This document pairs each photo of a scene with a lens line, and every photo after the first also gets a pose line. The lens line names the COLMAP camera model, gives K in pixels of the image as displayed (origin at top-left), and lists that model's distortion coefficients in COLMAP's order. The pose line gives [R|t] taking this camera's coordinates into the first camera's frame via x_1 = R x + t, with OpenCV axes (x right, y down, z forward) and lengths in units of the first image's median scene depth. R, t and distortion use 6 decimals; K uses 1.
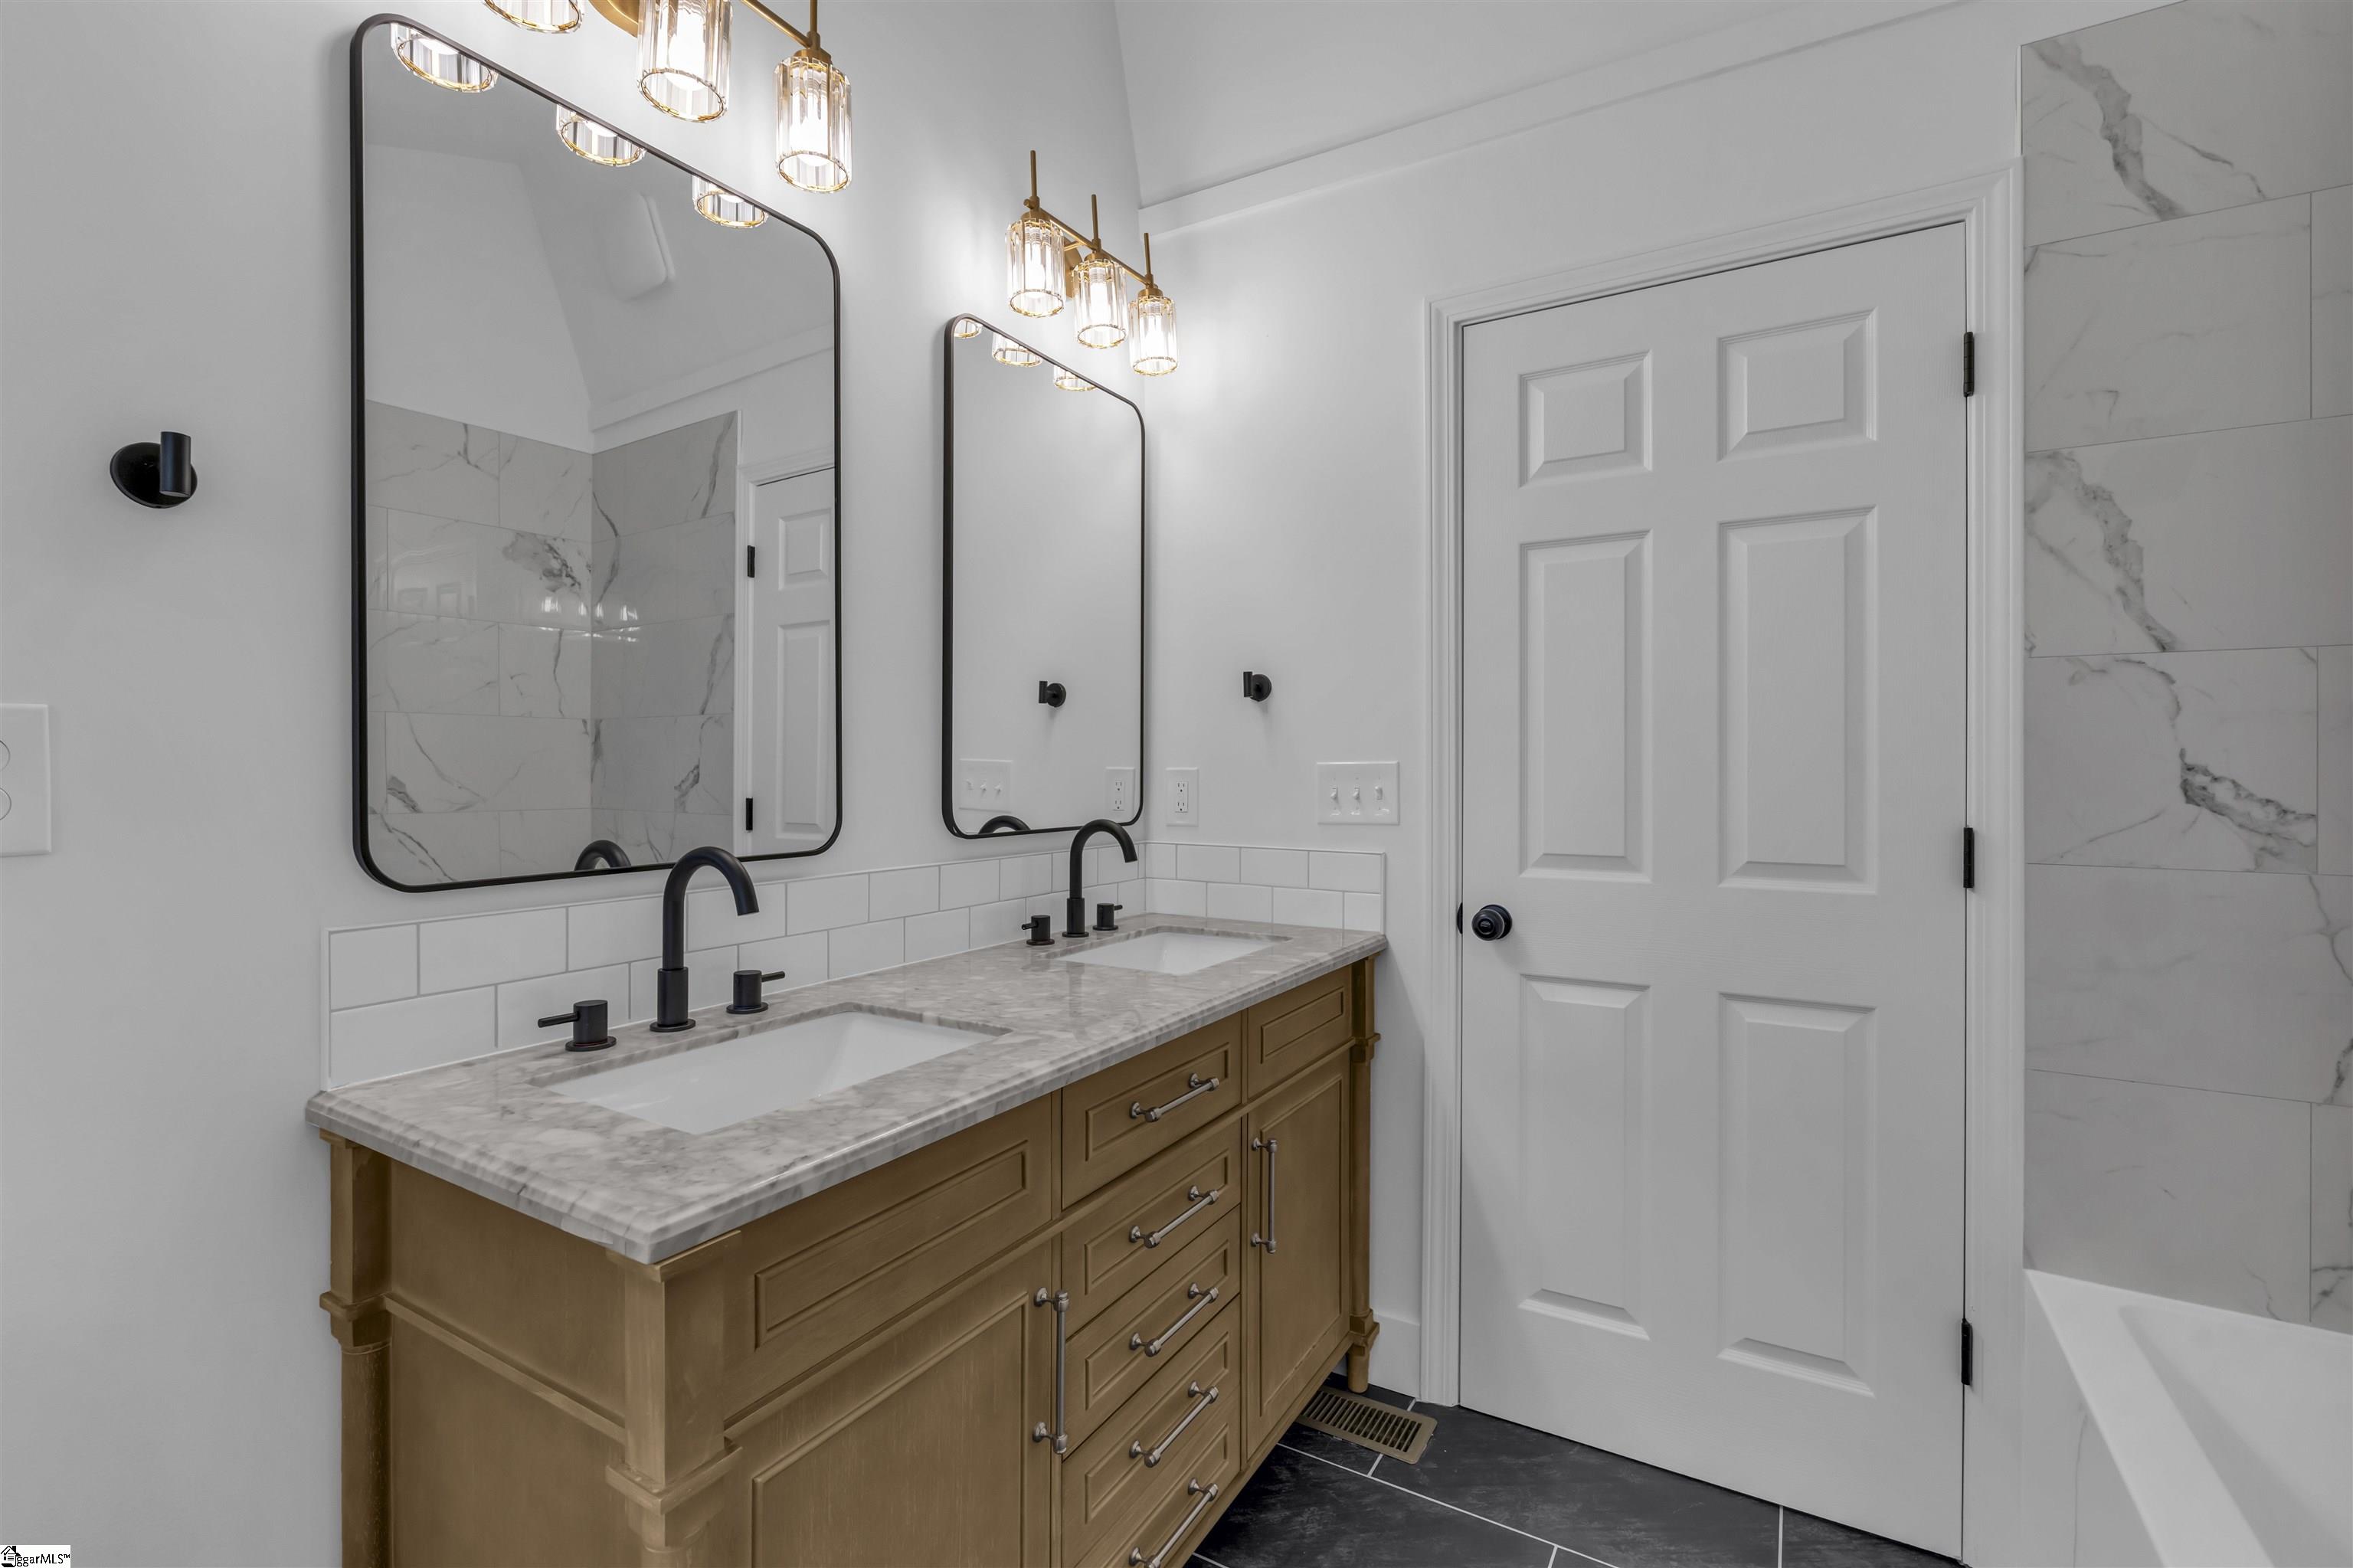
lens RADIAL K [[1023.7, 0, 1186.2], [0, 1023.7, 766.4], [0, 0, 1]] dist [-0.001478, 0.000000]
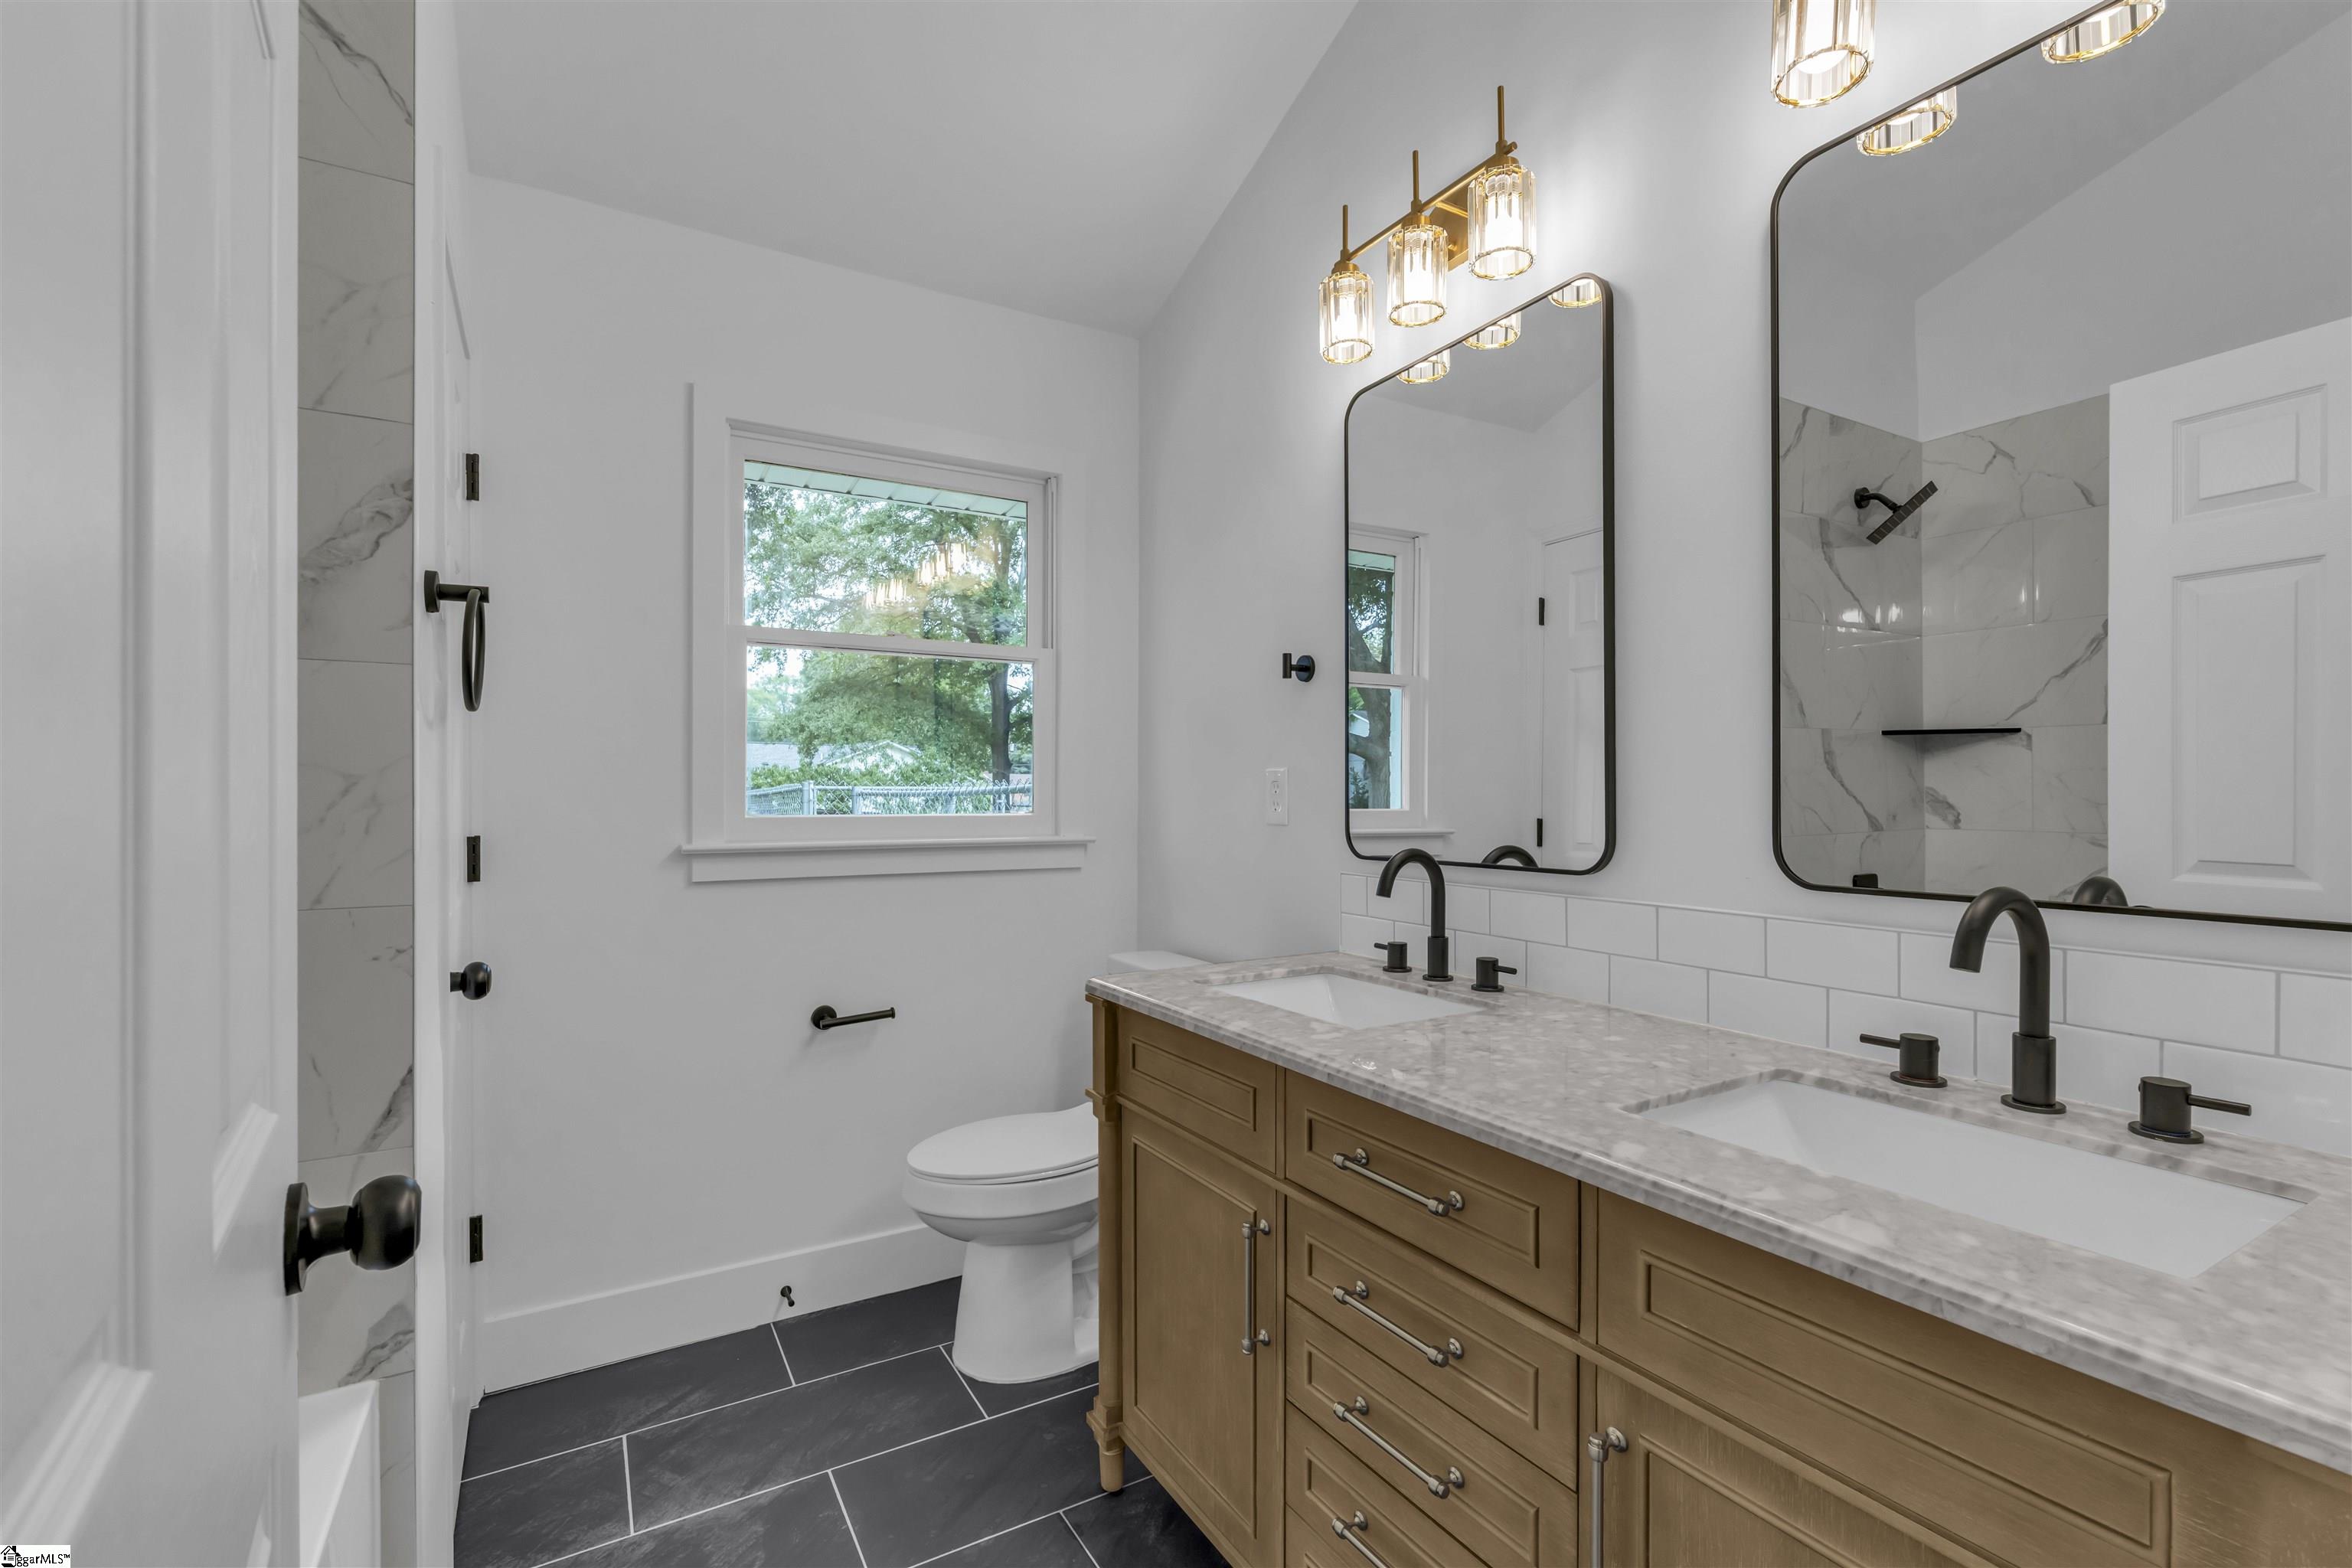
lens RADIAL K [[1023.2, 0, 1183.0], [0, 1023.2, 799.1], [0, 0, 1]] dist [-0.001478, 0.000000]
pose [[-0.489089, 0.014968, -0.872106, 0.774100], [0.015336, 0.999846, 0.008560, -0.006917], [0.872099, -0.009188, -0.489243, 1.205746]]
